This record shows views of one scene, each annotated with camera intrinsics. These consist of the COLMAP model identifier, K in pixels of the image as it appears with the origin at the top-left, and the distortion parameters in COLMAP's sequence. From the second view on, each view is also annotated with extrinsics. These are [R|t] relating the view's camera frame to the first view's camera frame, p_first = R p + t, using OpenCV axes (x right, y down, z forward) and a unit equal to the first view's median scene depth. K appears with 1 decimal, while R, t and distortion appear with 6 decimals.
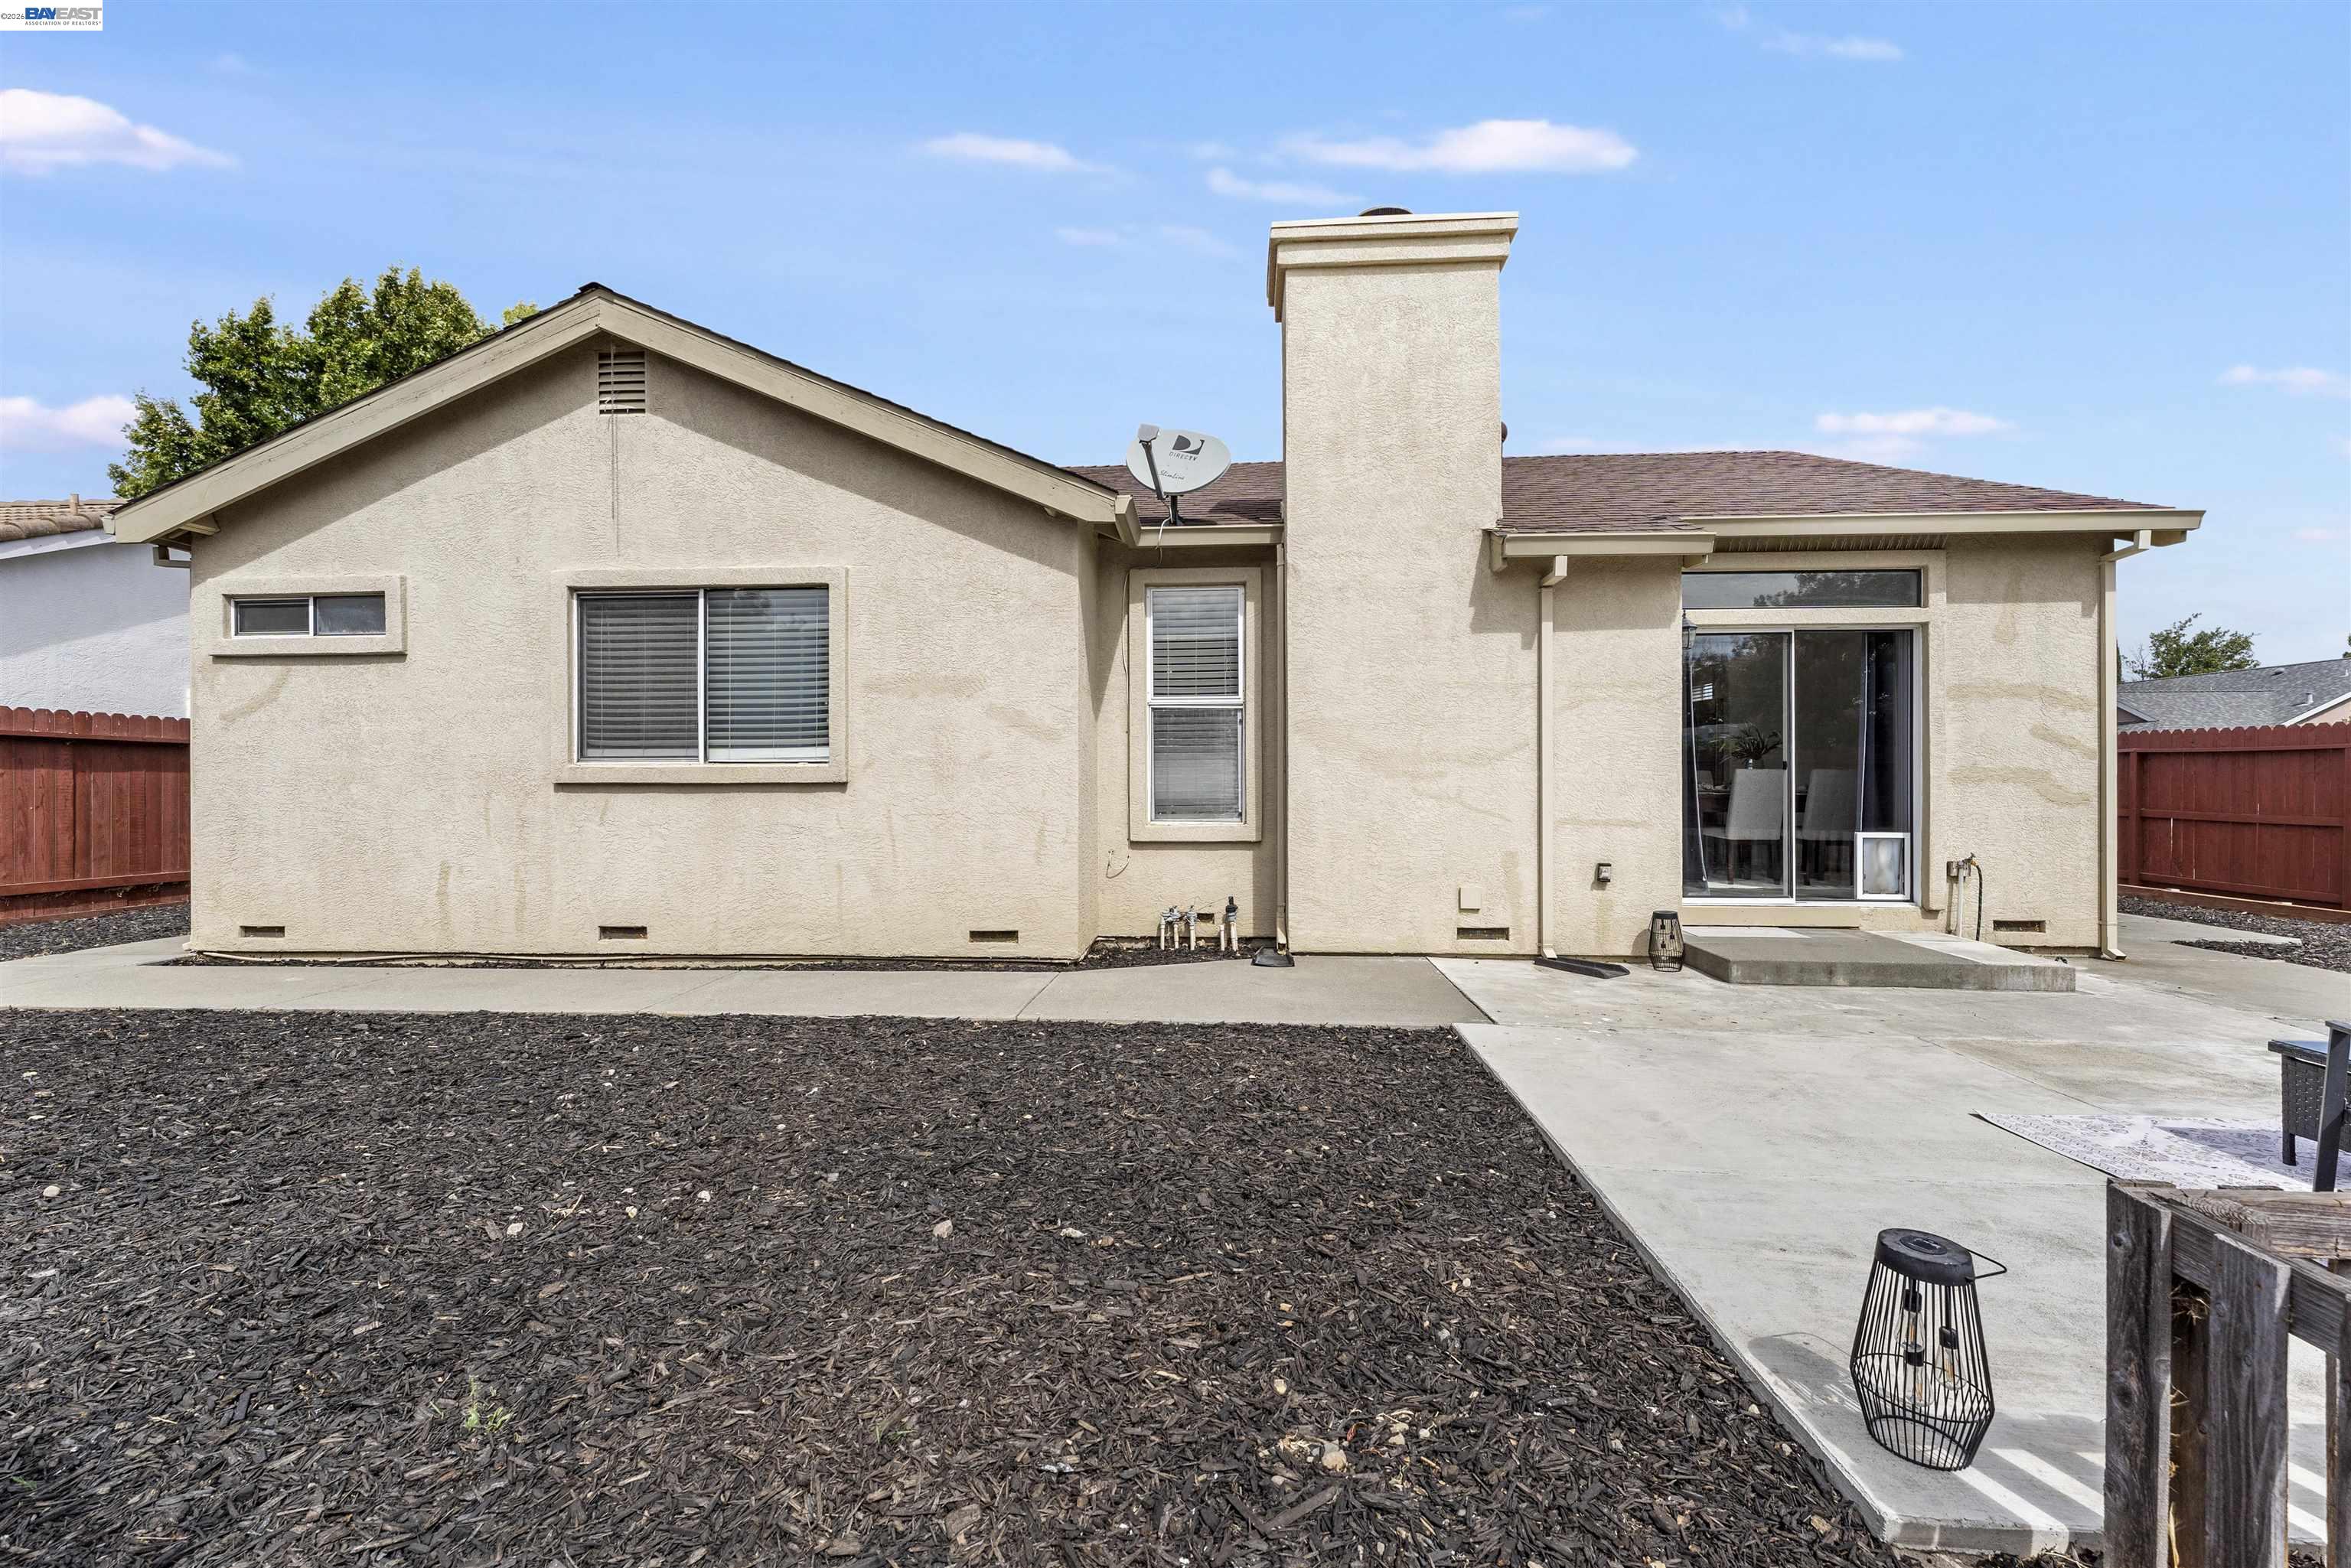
lens RADIAL K [[958.3, 0, 1186.2], [0, 958.3, 783.9], [0, 0, 1]] dist [-0.000043, -0.000110]
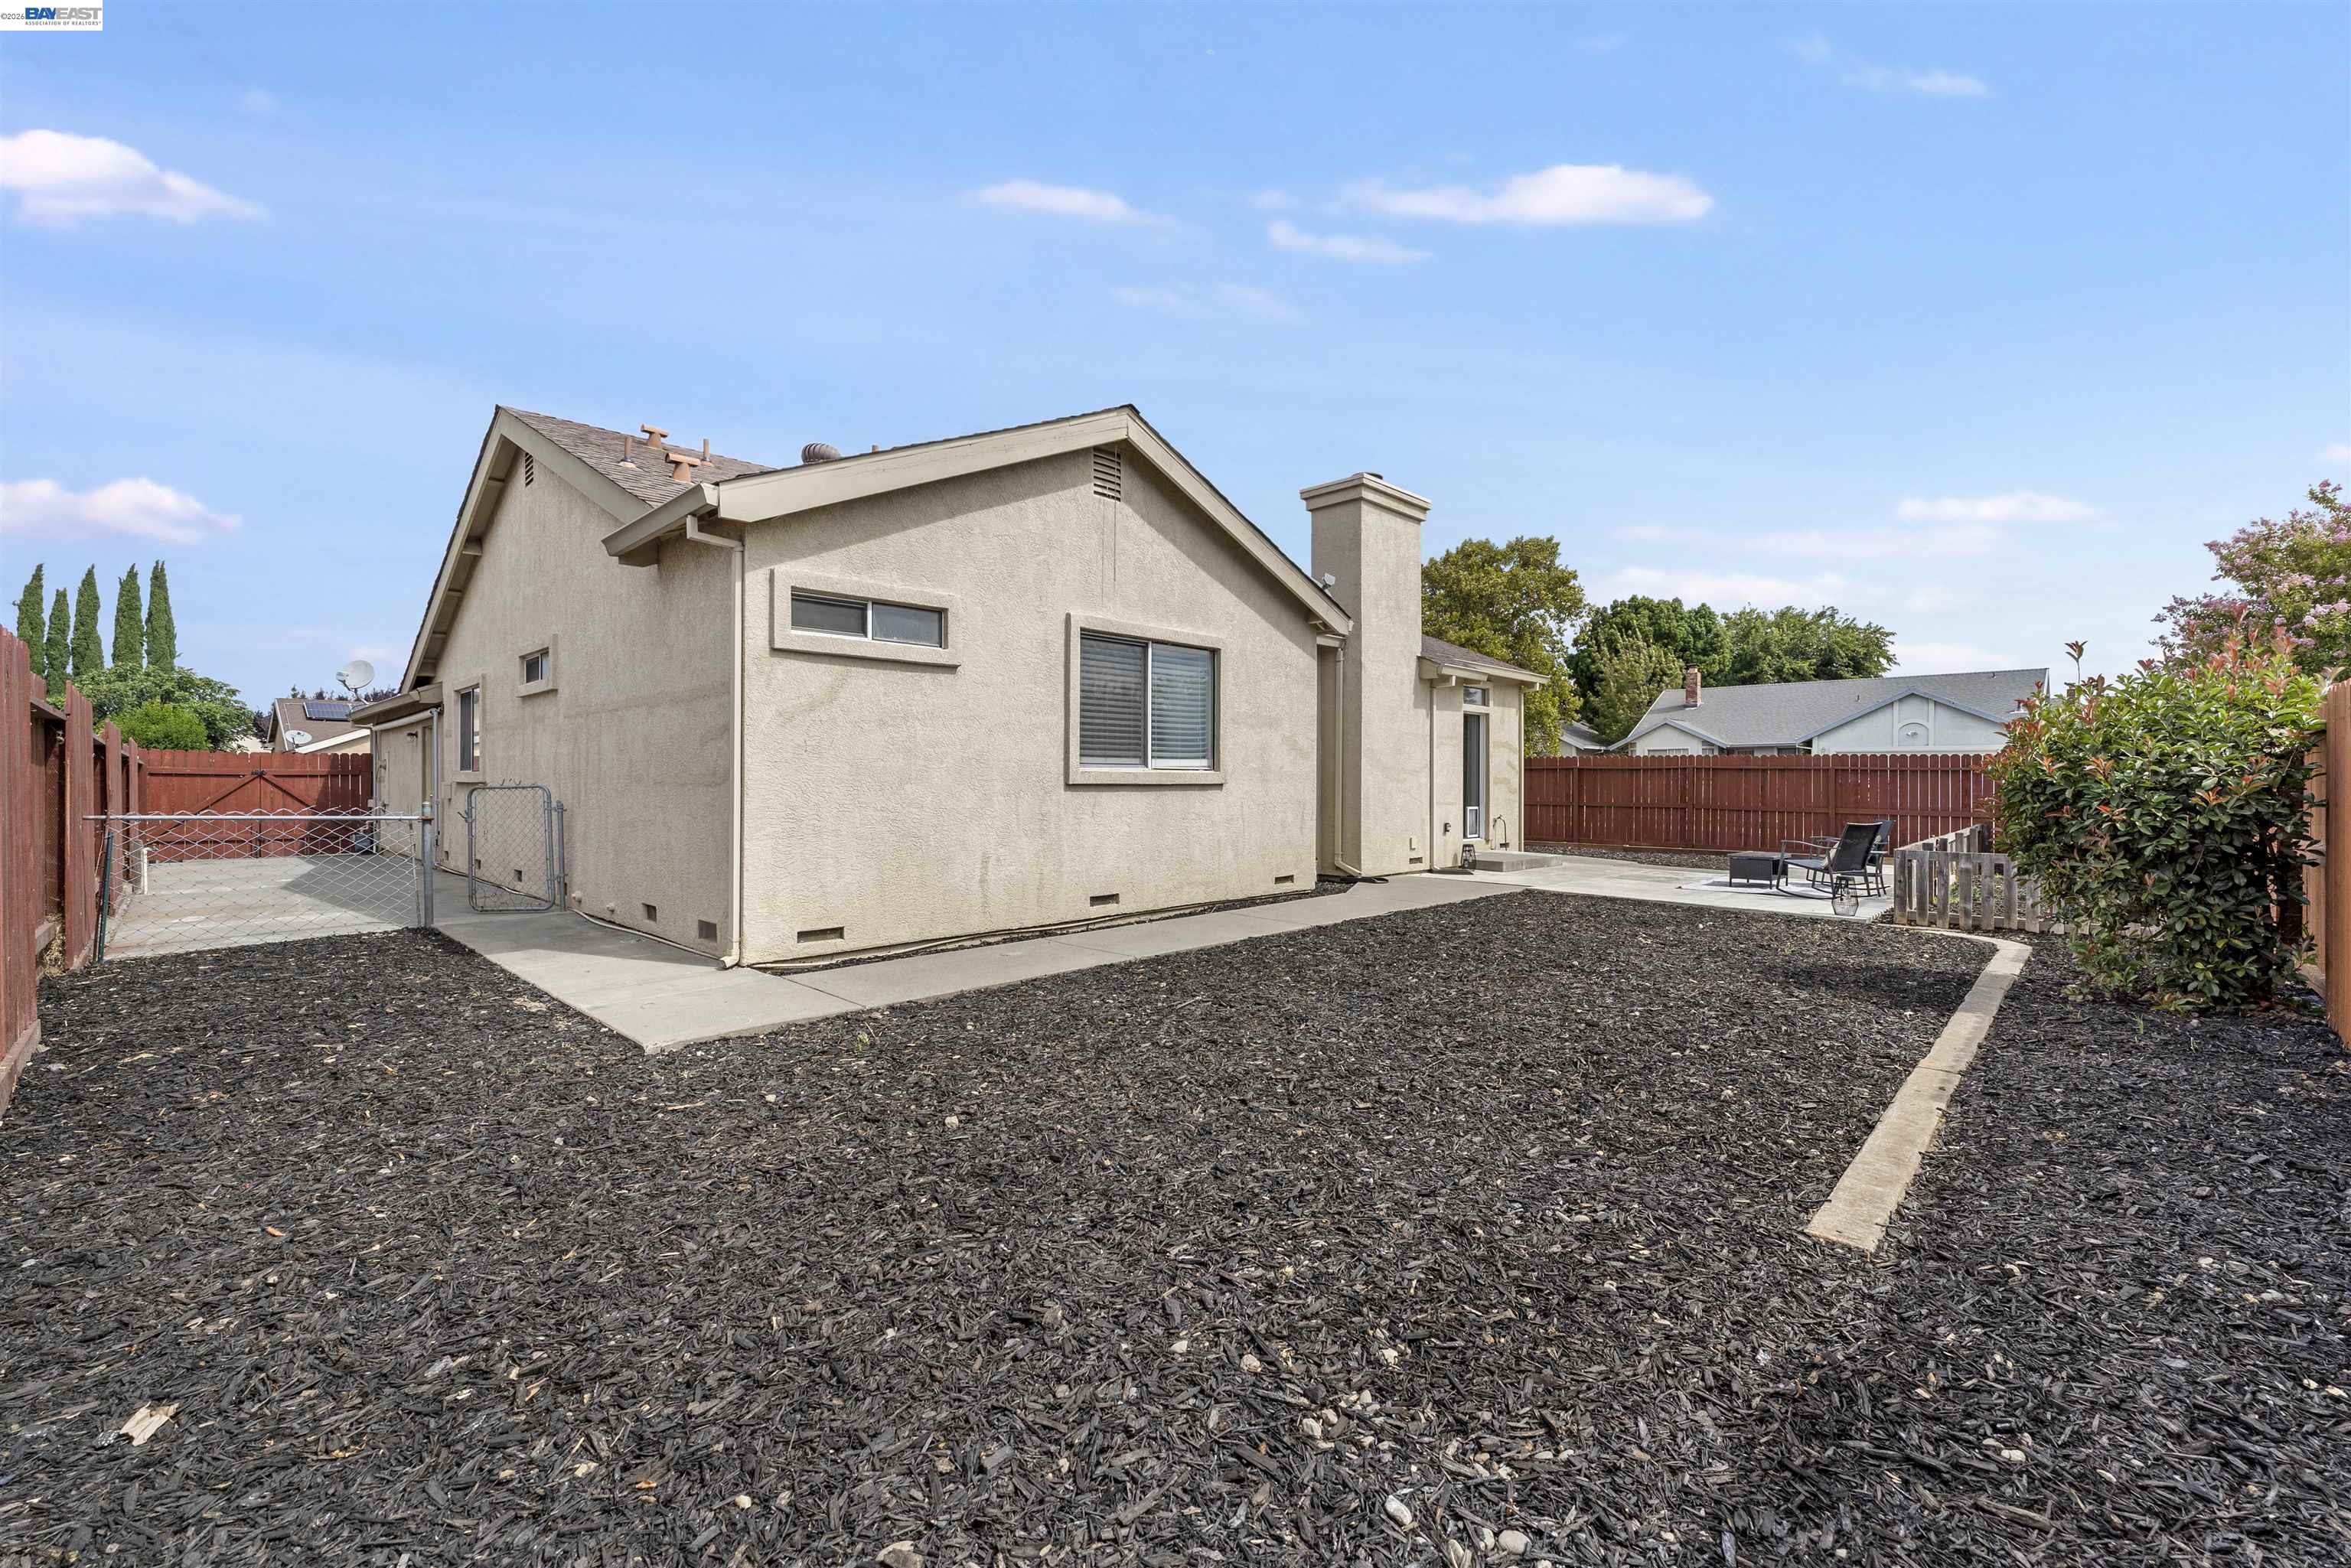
lens RADIAL K [[958.3, 0, 1186.2], [0, 958.3, 783.9], [0, 0, 1]] dist [-0.000043, -0.000110]
pose [[0.649255, 0.001039, 0.760570, -1.490216], [-0.001251, 0.999999, -0.000298, -0.000572], [-0.760570, -0.000758, 0.649256, 0.079706]]
